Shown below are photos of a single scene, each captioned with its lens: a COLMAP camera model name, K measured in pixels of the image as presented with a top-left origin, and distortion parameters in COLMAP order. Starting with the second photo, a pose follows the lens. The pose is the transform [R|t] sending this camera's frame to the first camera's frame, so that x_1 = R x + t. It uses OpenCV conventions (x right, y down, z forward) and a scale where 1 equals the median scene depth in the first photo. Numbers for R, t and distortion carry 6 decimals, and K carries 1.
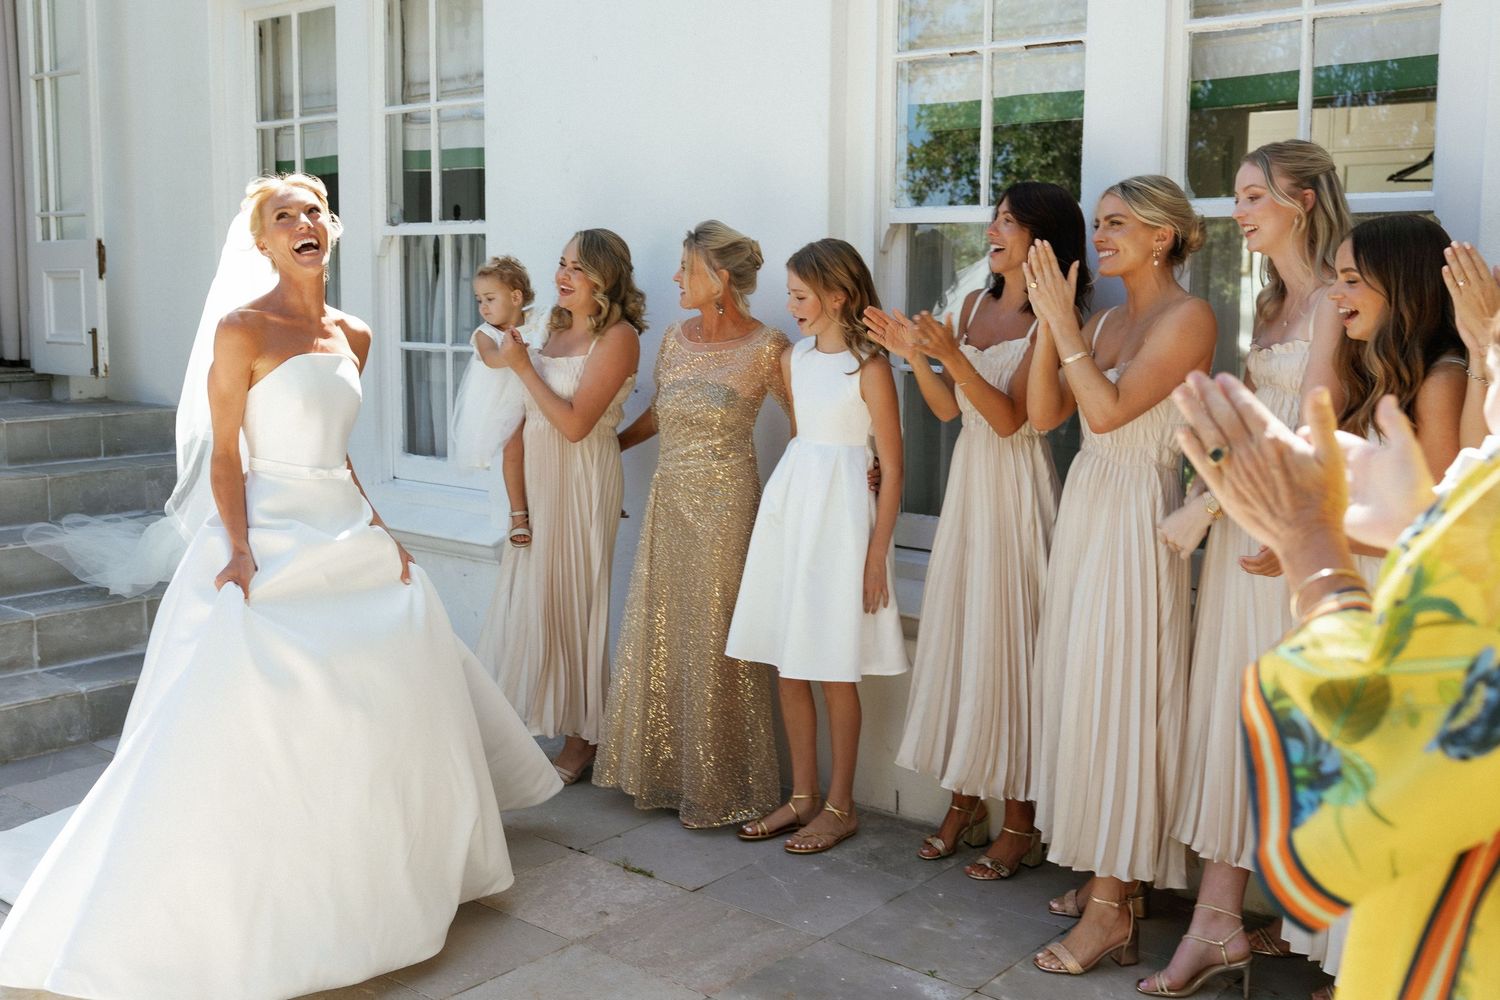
lens RADIAL K [[1521.3, 0, 747.6], [0, 1521.3, 474.9], [0, 0, 1]] dist [-0.061709, 0.014878]
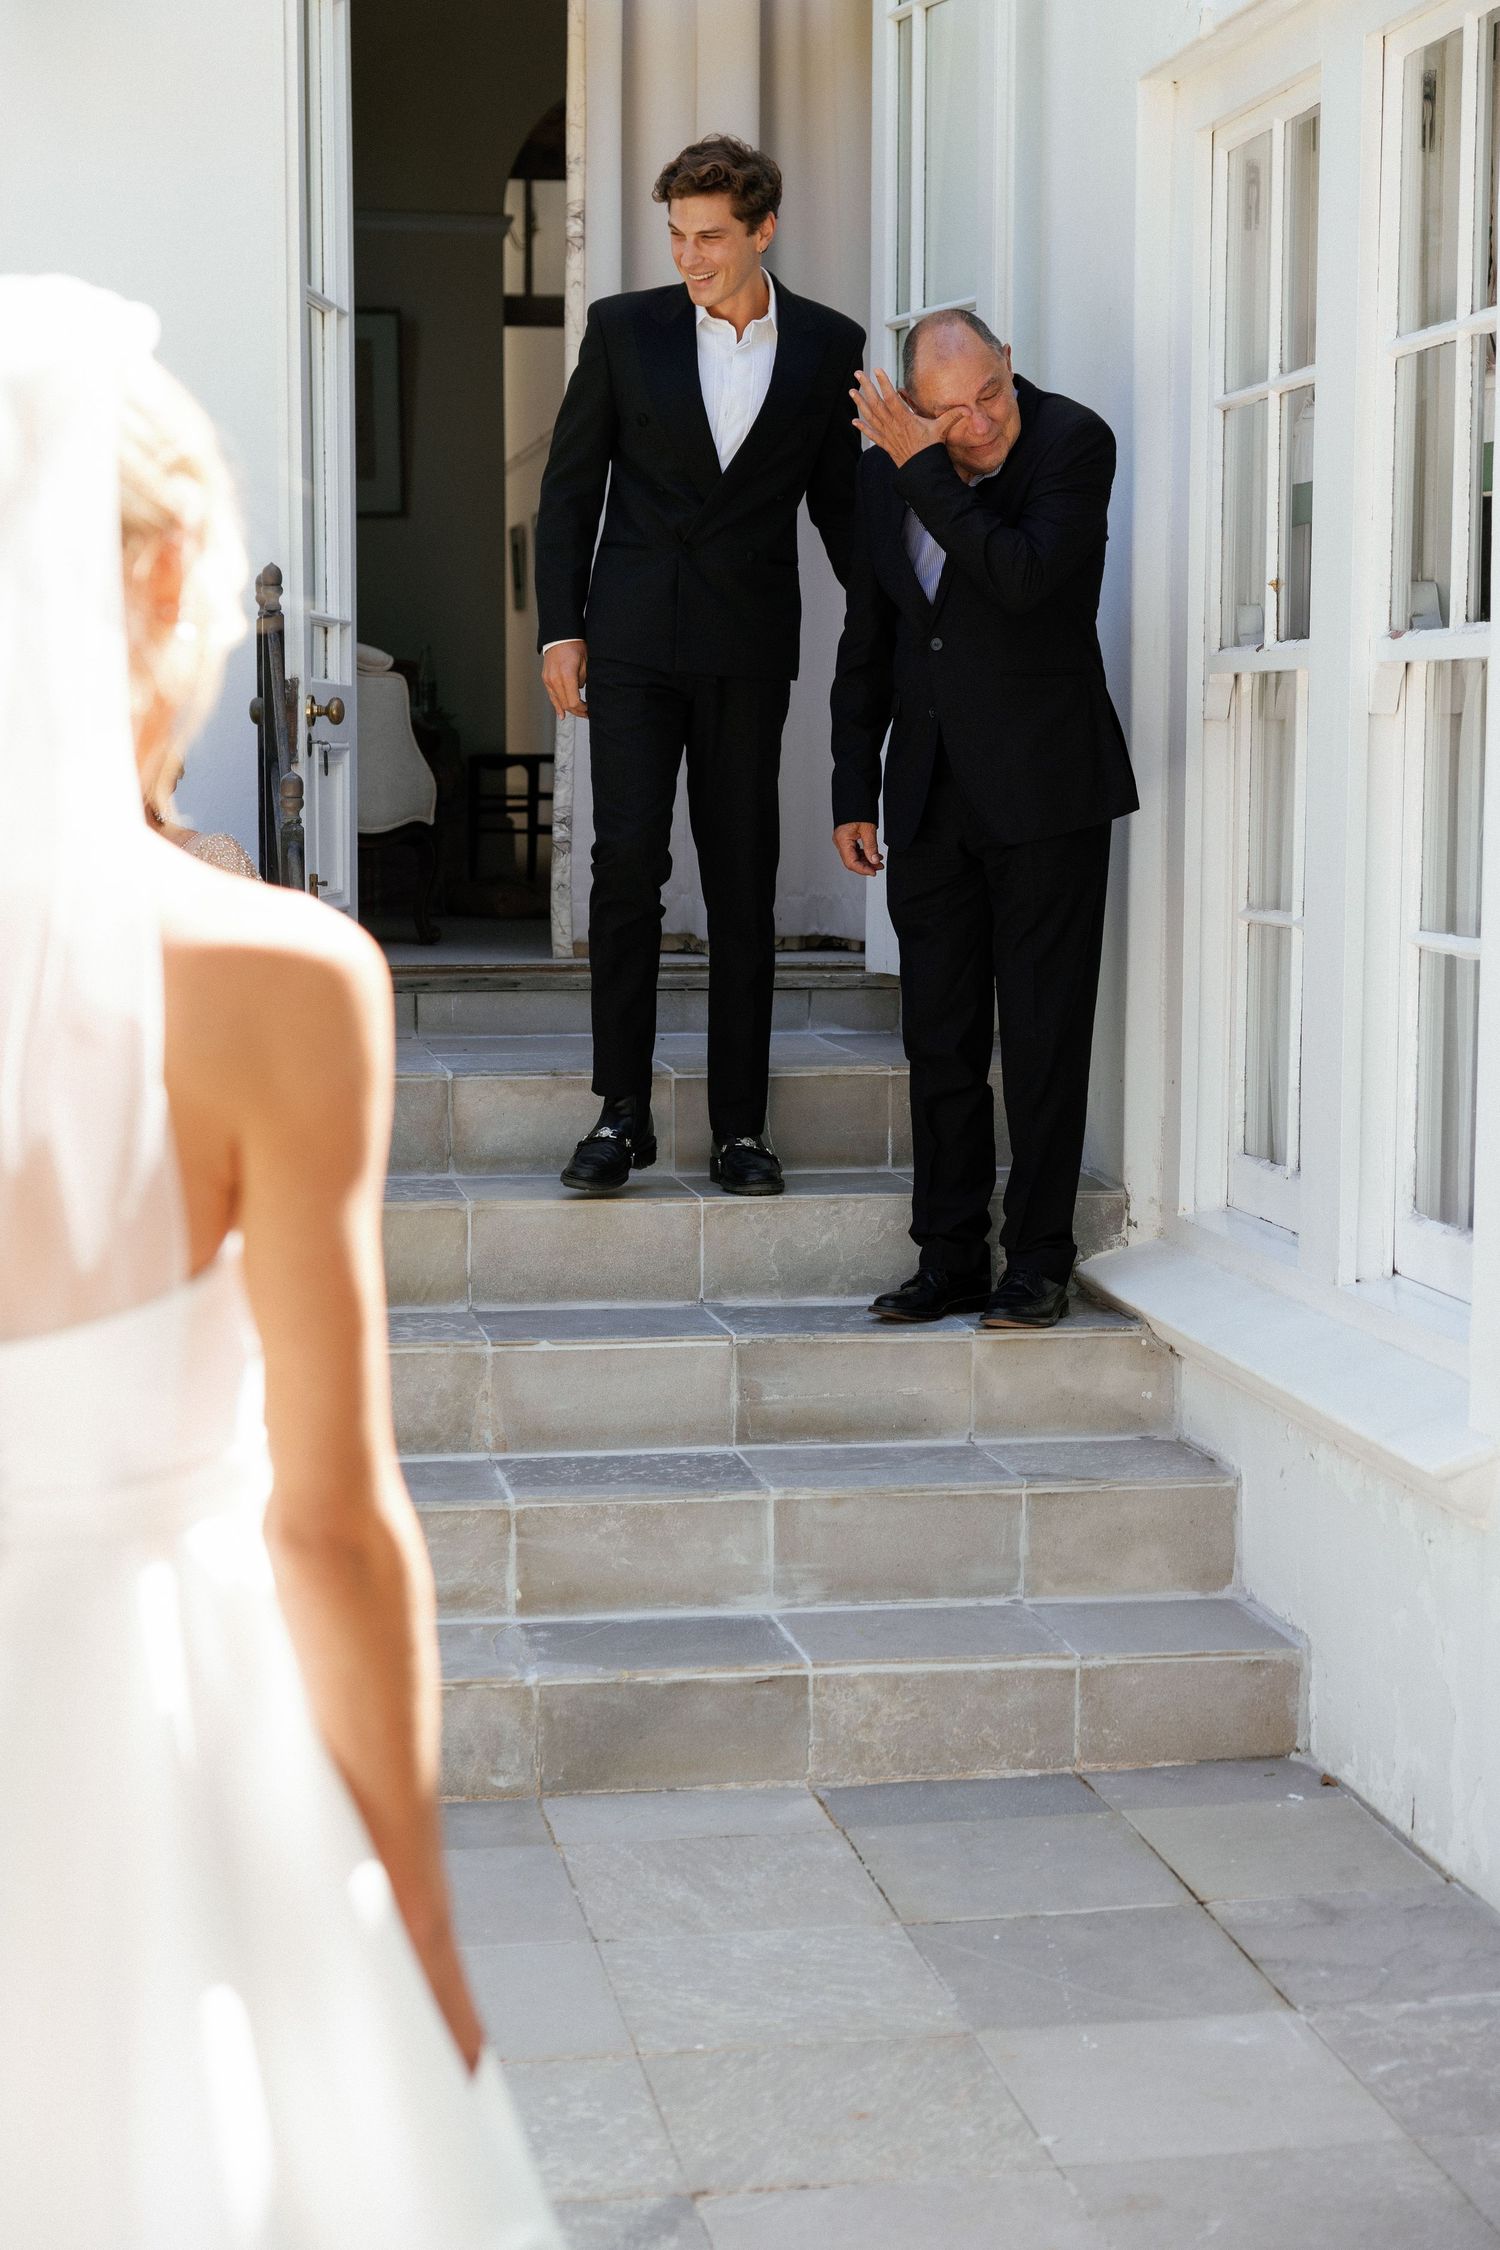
lens RADIAL K [[3575.8, 0, 750.0], [0, 3575.8, 1125.0], [0, 0, 1]] dist [0.002596, 0.106209]
pose [[0.733523, 0.062808, -0.676757, 0.301594], [-0.074449, 0.997154, 0.011849, -0.038634], [0.675575, 0.041692, 0.736111, 0.217458]]
